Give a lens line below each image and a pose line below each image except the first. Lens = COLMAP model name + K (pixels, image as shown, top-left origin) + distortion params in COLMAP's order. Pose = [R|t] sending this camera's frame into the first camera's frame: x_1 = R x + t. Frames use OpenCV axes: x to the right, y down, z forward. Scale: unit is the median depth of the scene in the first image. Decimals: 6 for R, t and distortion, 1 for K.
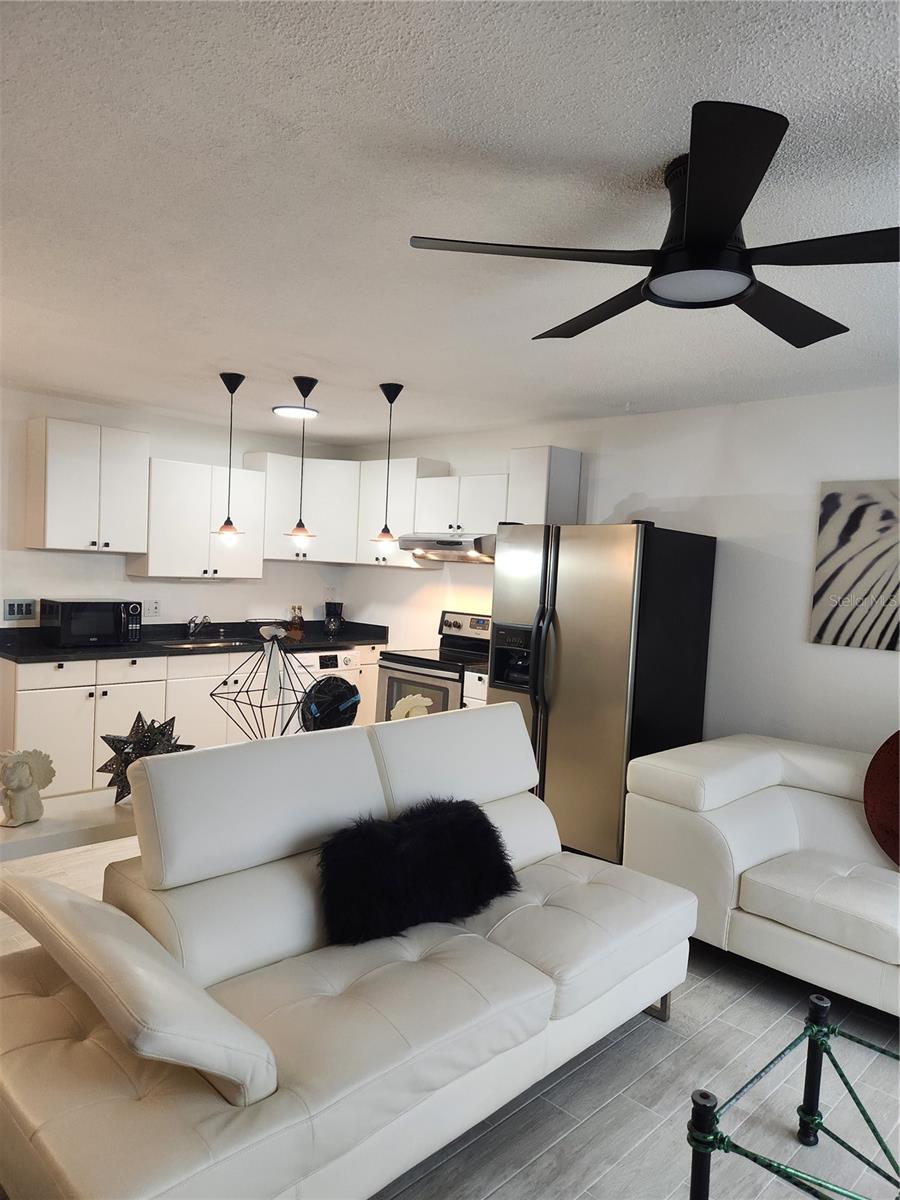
lens RADIAL K [[806.3, 0, 454.3], [0, 806.3, 612.6], [0, 0, 1]] dist [0.071036, -0.053689]
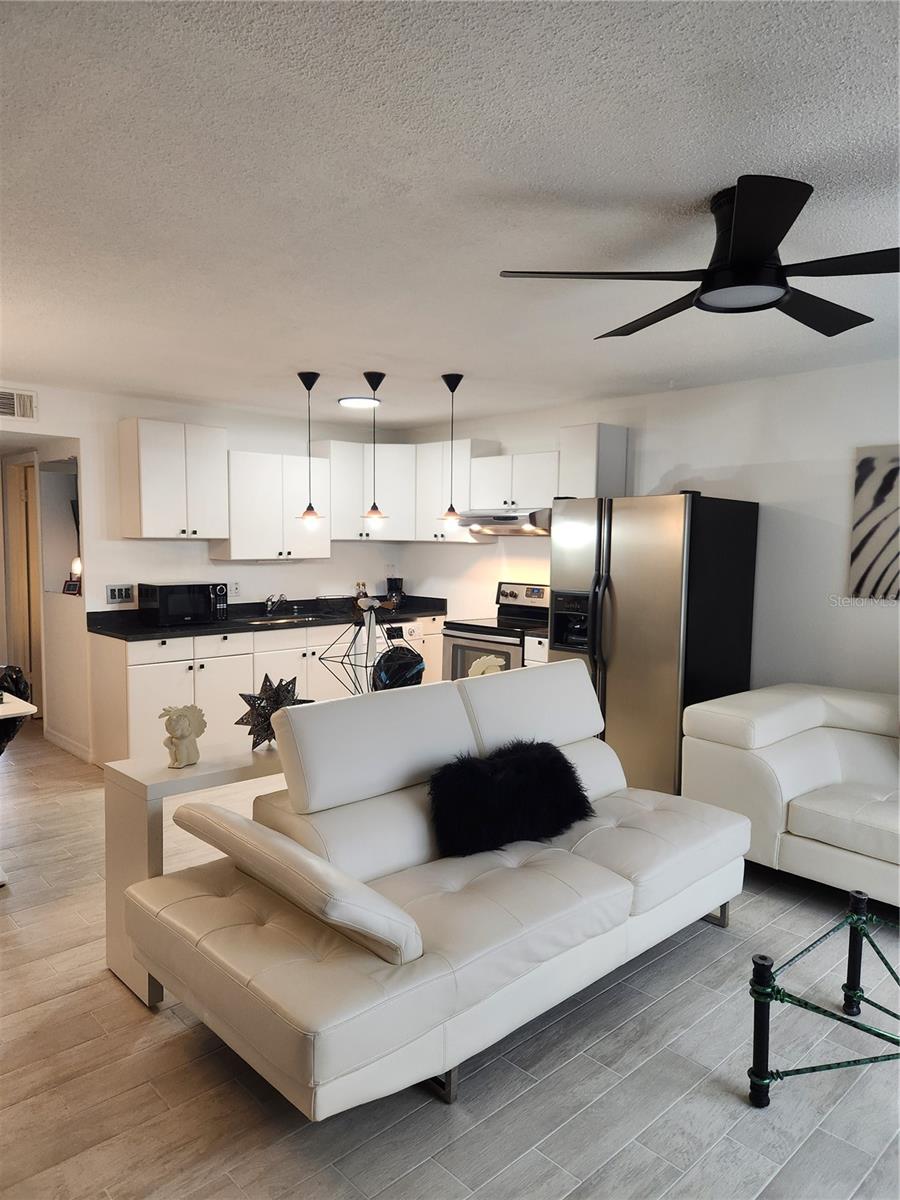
lens RADIAL K [[806.3, 0, 458.0], [0, 806.3, 612.3], [0, 0, 1]] dist [0.071036, -0.053689]
pose [[0.998544, -0.035171, -0.040895, -0.040496], [0.036449, 0.998857, 0.030930, 0.004664], [0.039761, -0.032376, 0.998685, -0.110738]]
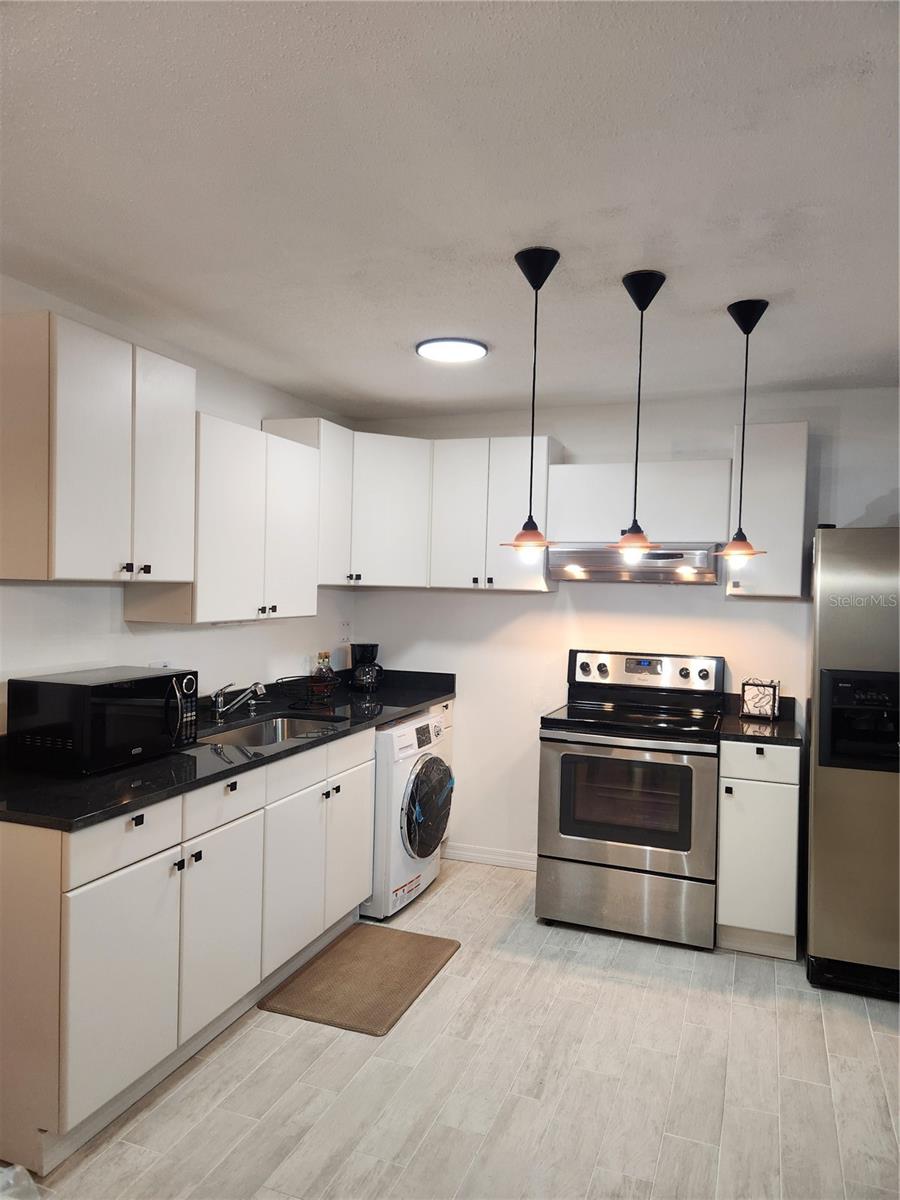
lens RADIAL K [[806.3, 0, 456.1], [0, 806.3, 607.2], [0, 0, 1]] dist [0.071036, -0.053689]
pose [[0.917525, -0.038809, 0.395780, -0.601296], [0.046022, 0.998902, -0.008742, -0.059096], [-0.395007, 0.026236, 0.918304, 0.575046]]
